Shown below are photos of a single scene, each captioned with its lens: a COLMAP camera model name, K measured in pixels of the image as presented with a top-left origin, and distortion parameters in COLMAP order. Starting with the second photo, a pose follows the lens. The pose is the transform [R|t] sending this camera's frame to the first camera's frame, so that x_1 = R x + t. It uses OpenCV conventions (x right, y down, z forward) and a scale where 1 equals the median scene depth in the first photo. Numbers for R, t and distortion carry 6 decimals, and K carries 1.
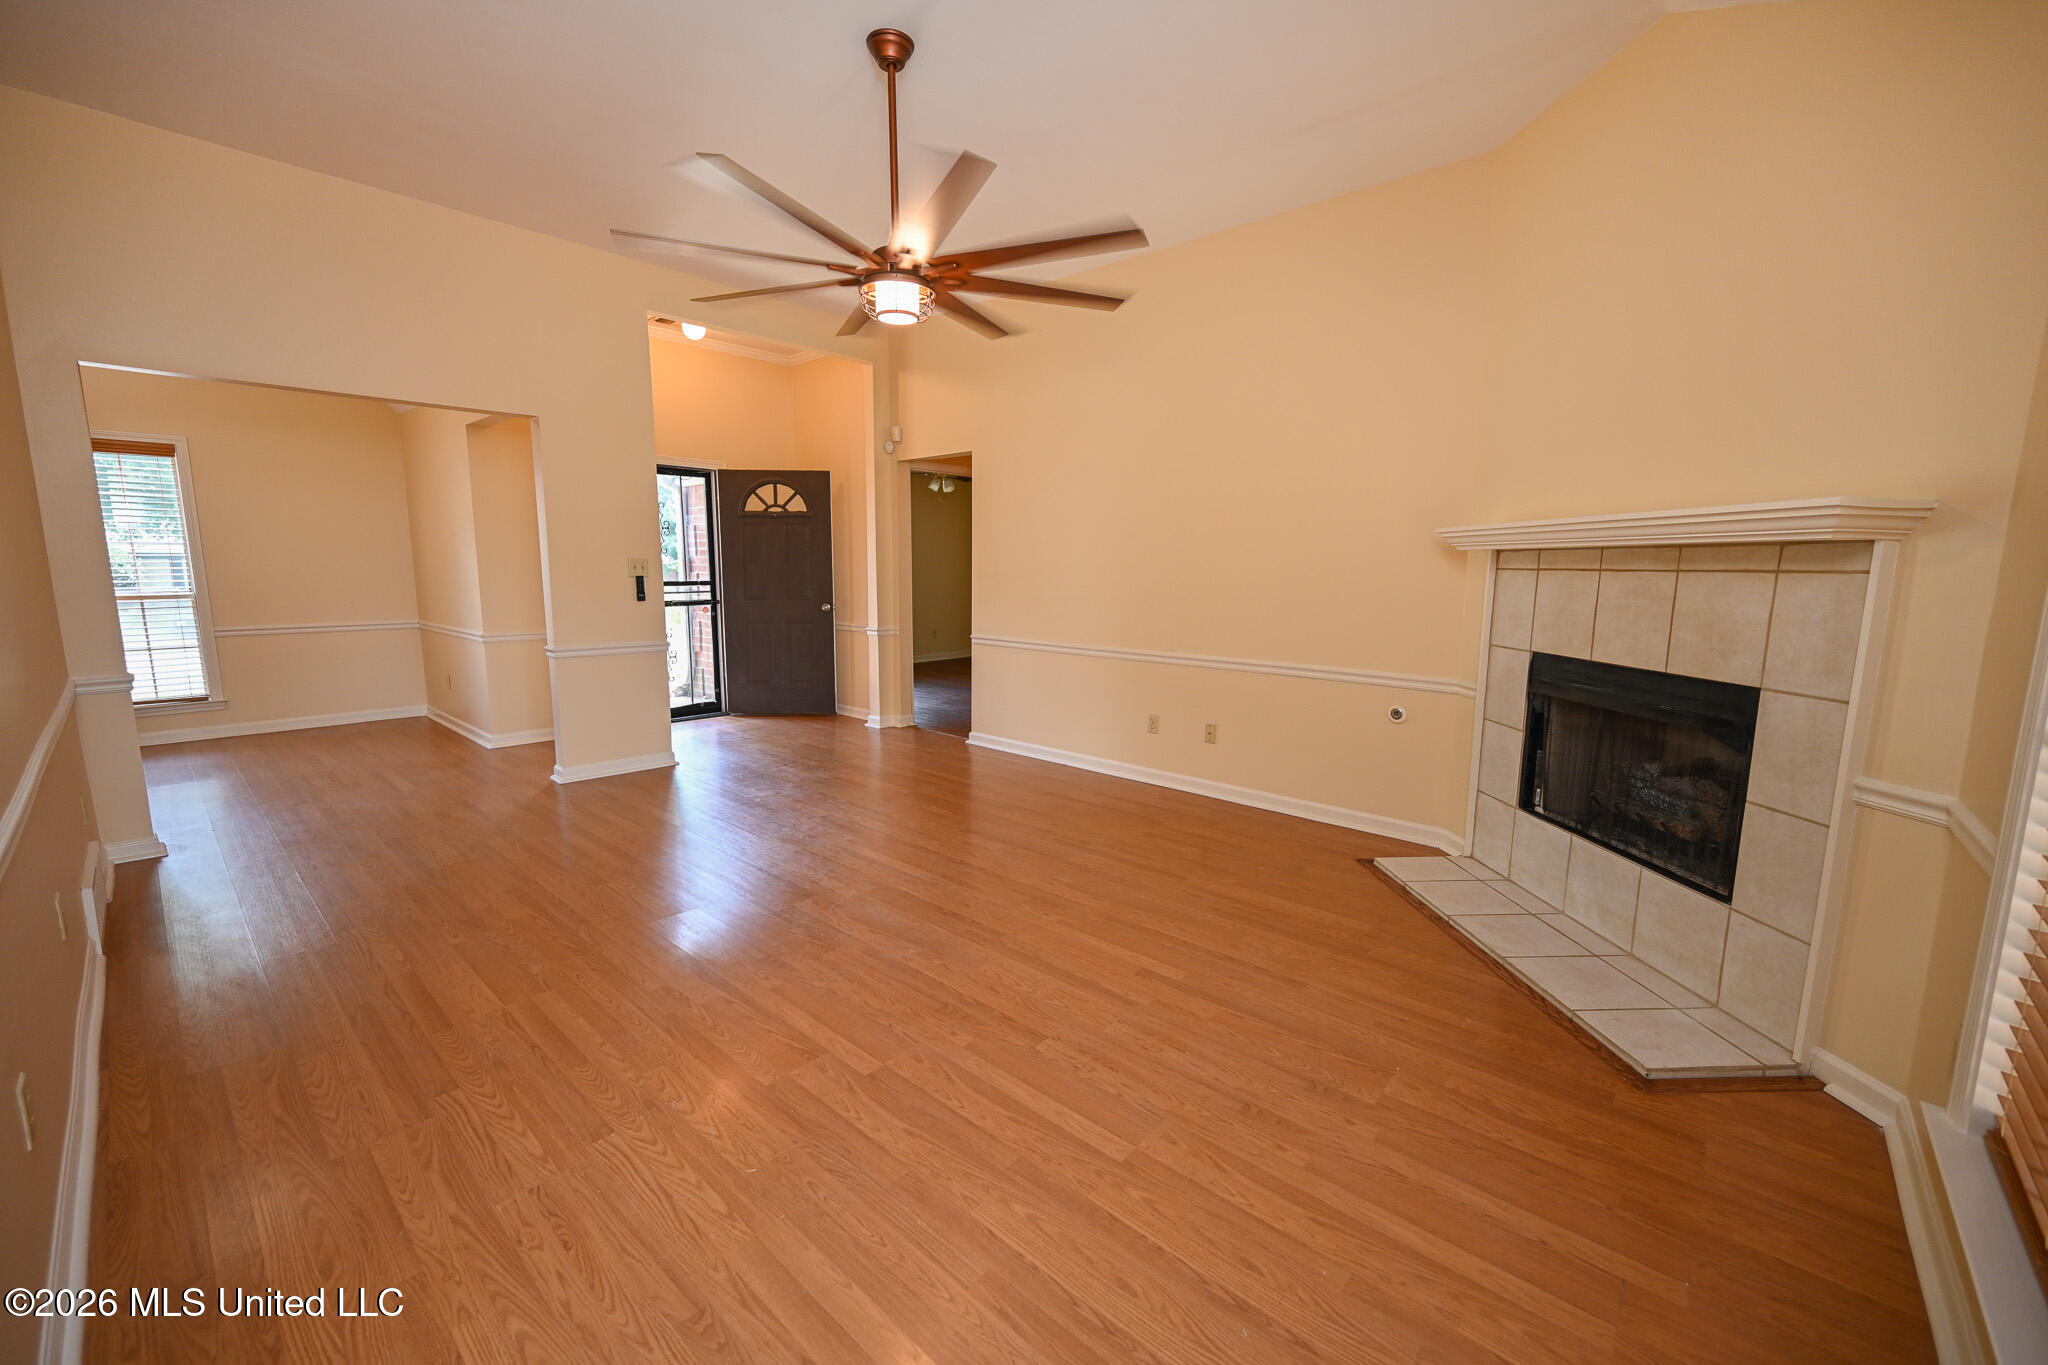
lens RADIAL K [[805.6, 0, 1027.1], [0, 805.6, 687.9], [0, 0, 1]] dist [-0.001980, -0.000252]
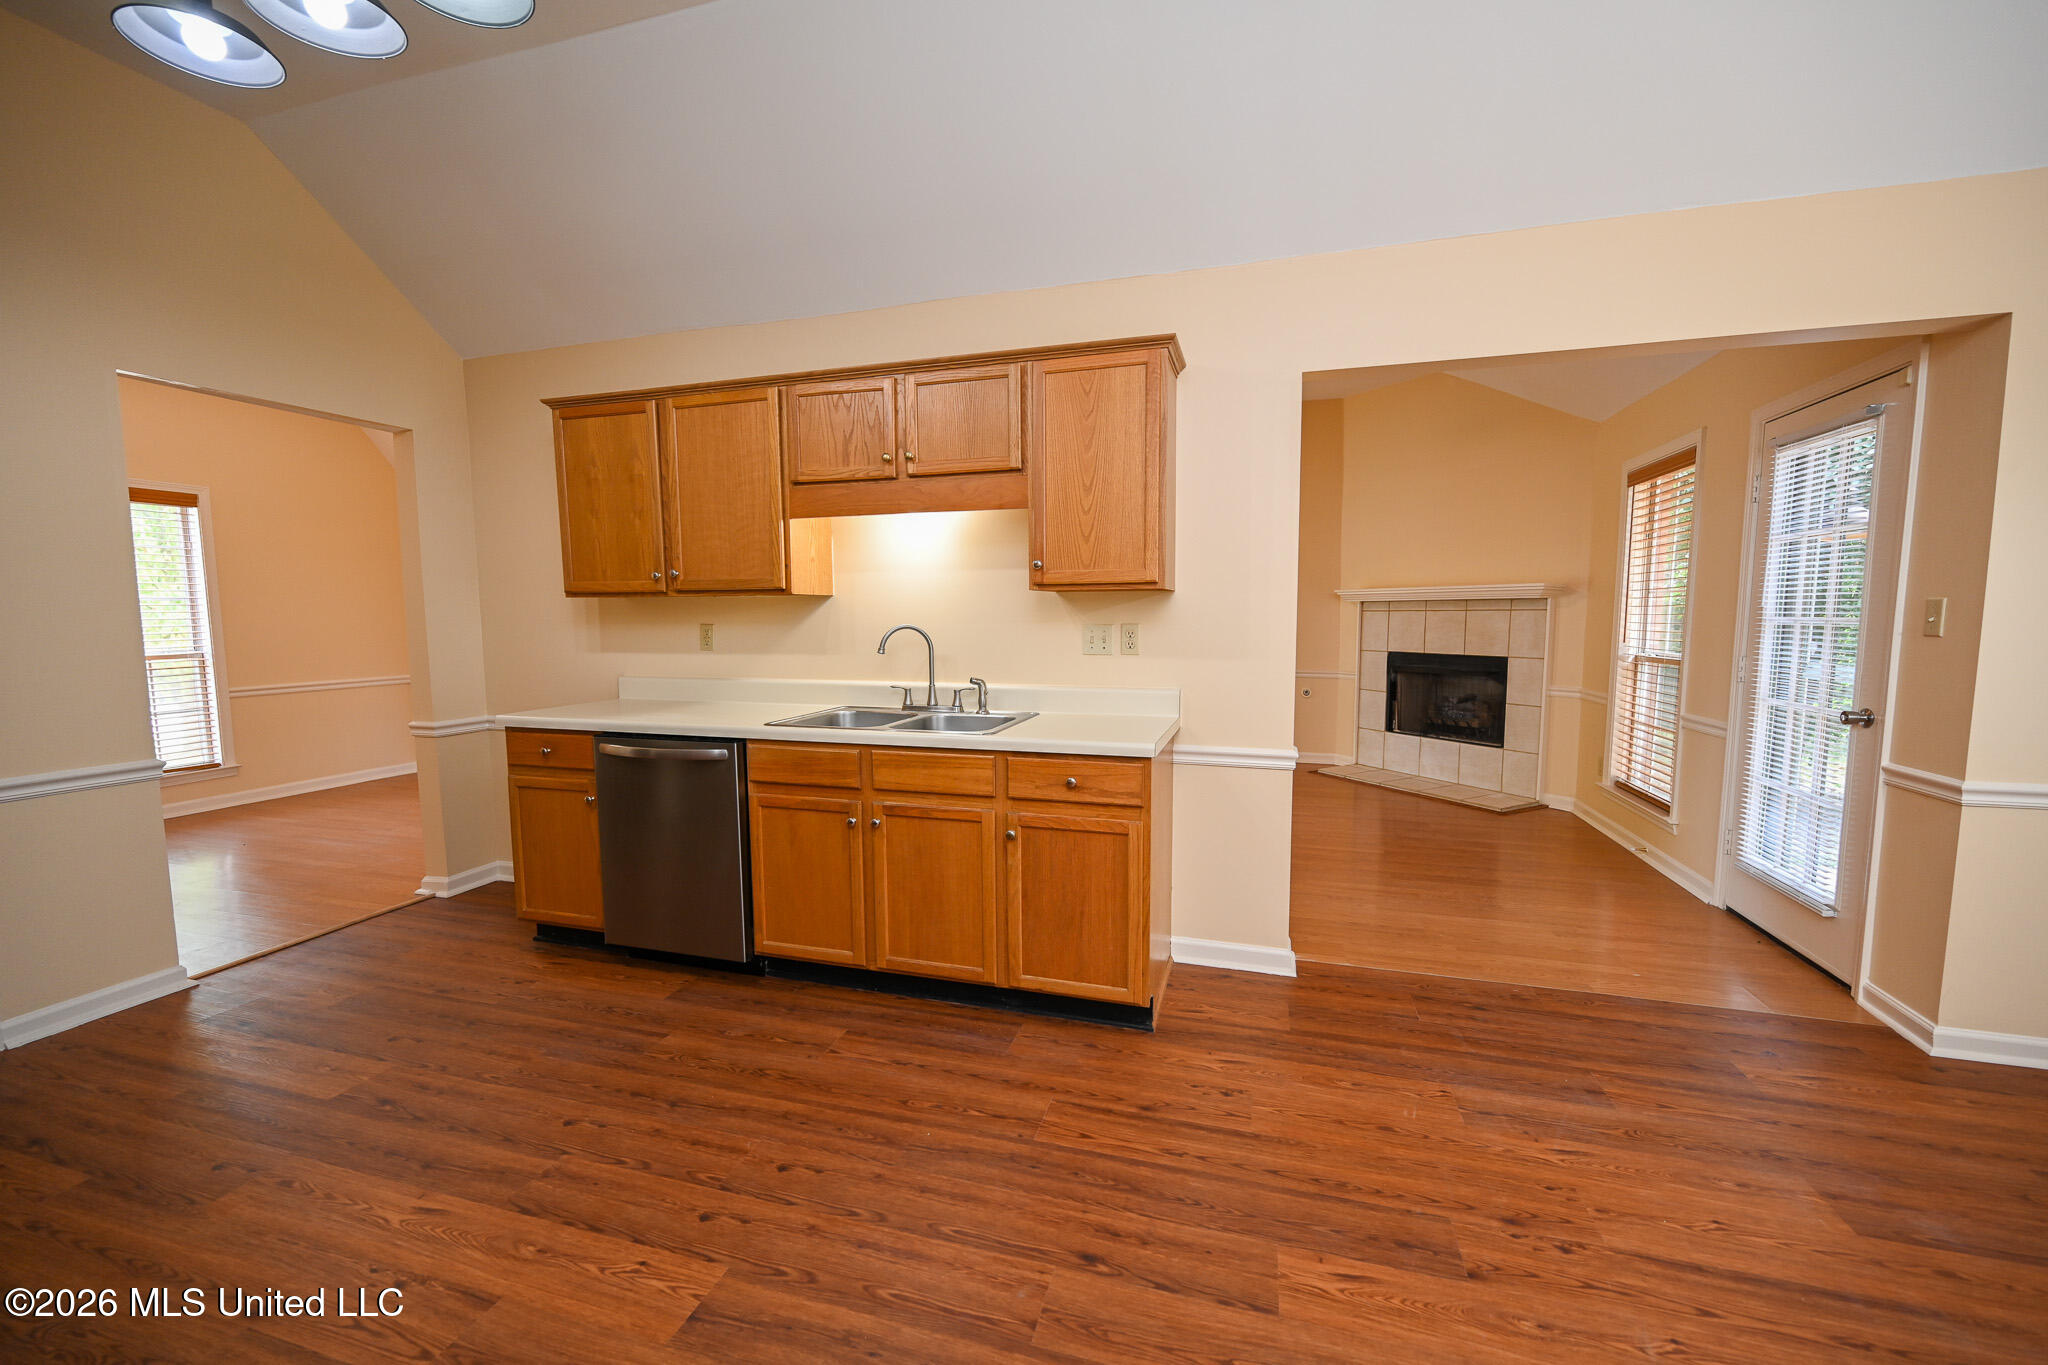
lens RADIAL K [[805.6, 0, 1027.1], [0, 805.6, 687.9], [0, 0, 1]] dist [-0.001980, -0.000252]
pose [[0.901256, -0.050347, 0.430353, -0.601544], [0.075824, 0.996226, -0.042245, 0.035240], [-0.426602, 0.070705, 0.901672, -0.242155]]
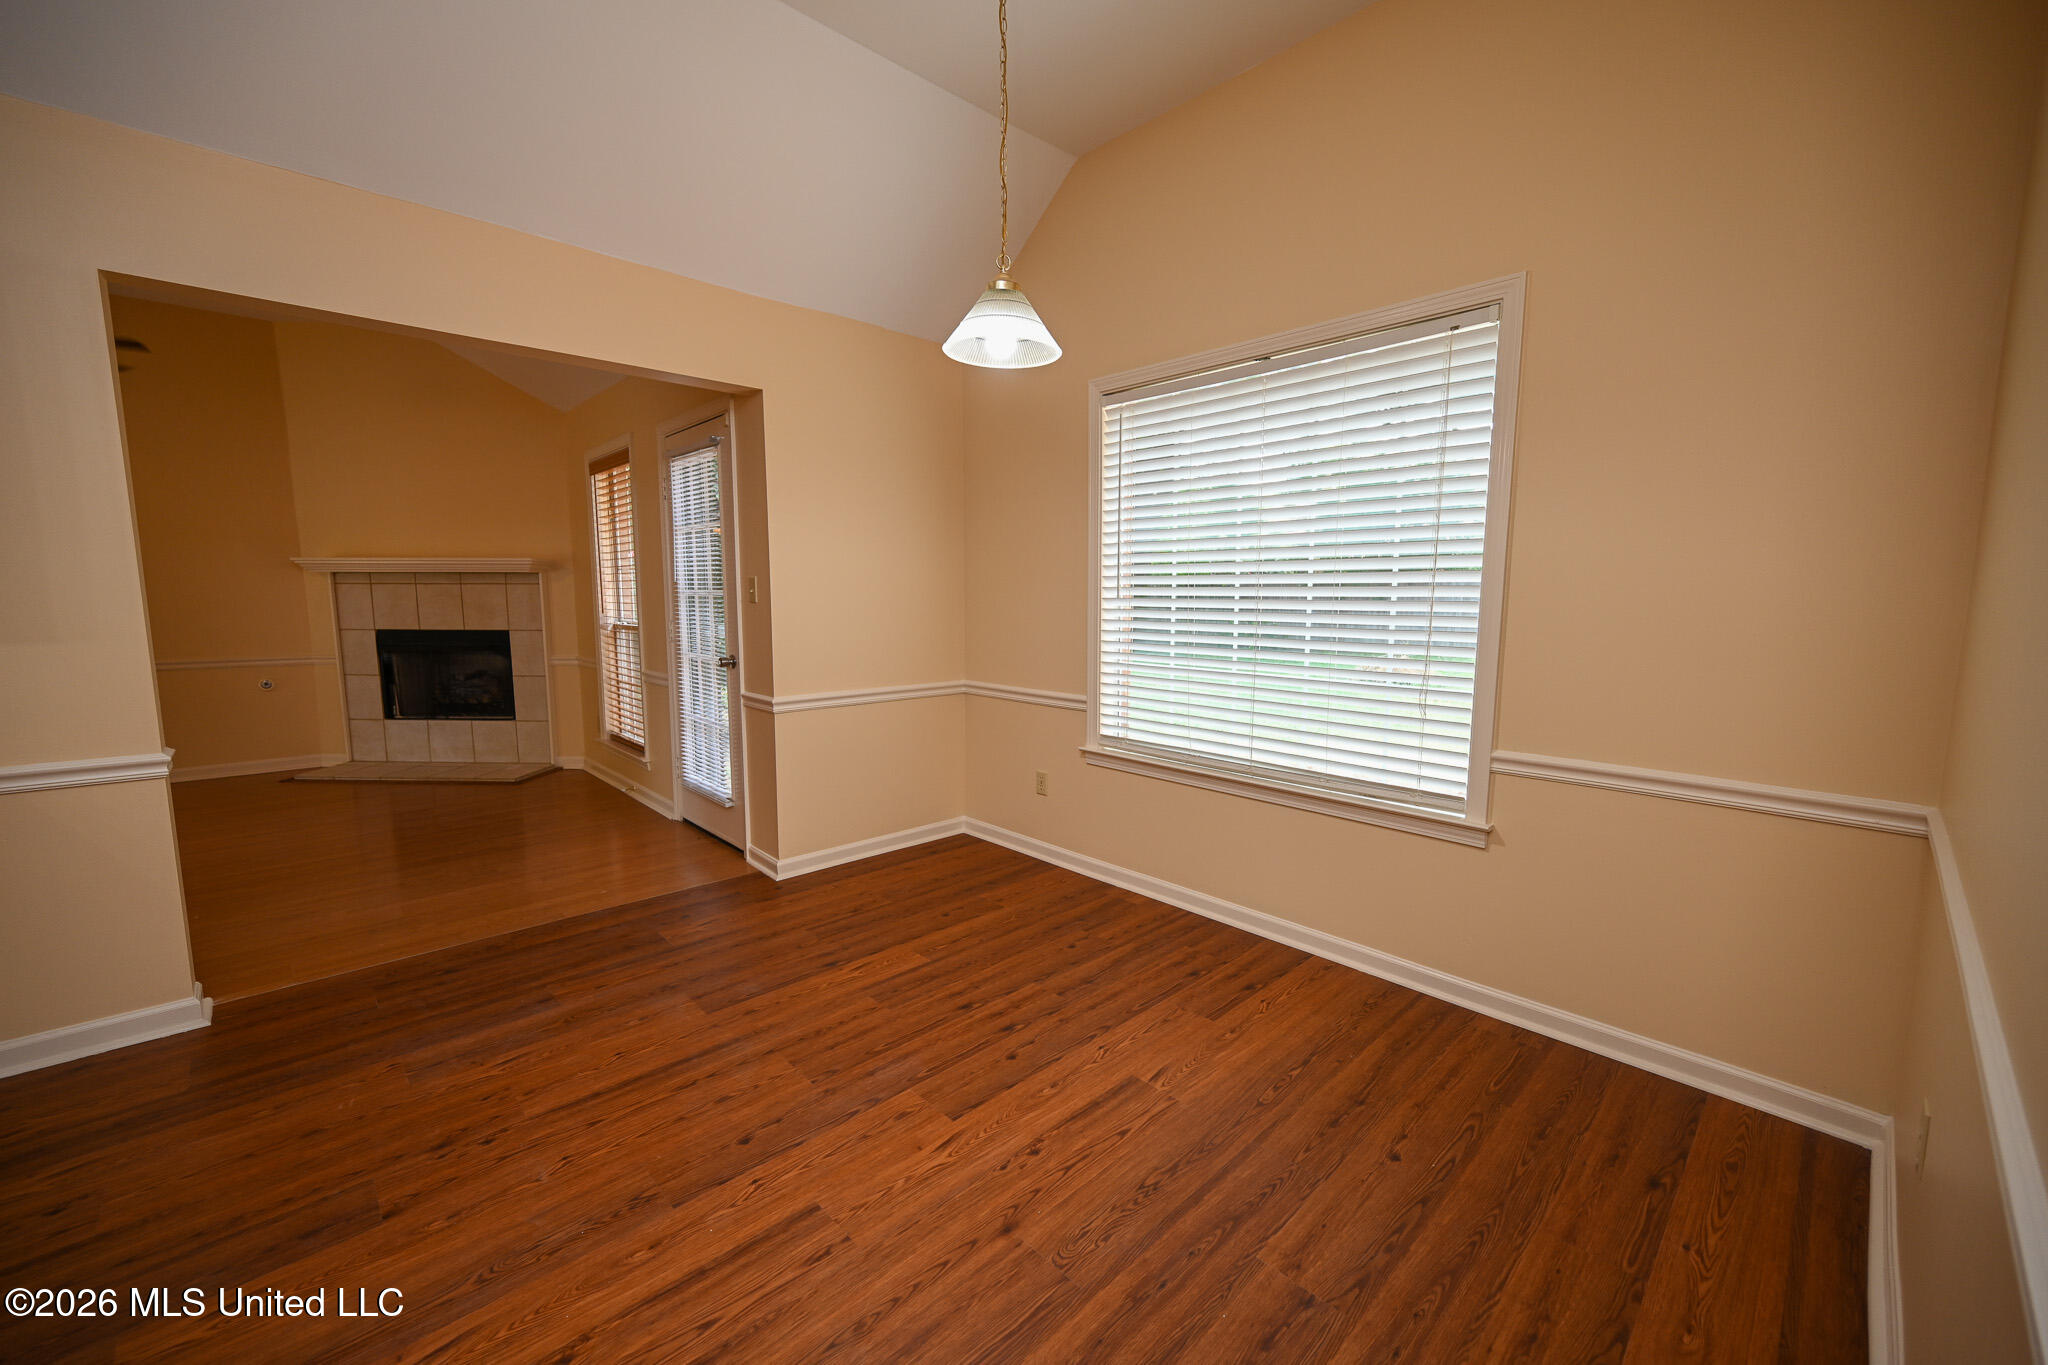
lens RADIAL K [[805.6, 0, 1027.1], [0, 805.6, 687.9], [0, 0, 1]] dist [-0.001980, -0.000252]
pose [[0.069319, -0.126665, 0.989520, -0.599989], [0.147982, 0.982238, 0.115366, 0.050982], [-0.986558, 0.138434, 0.086832, -0.321071]]
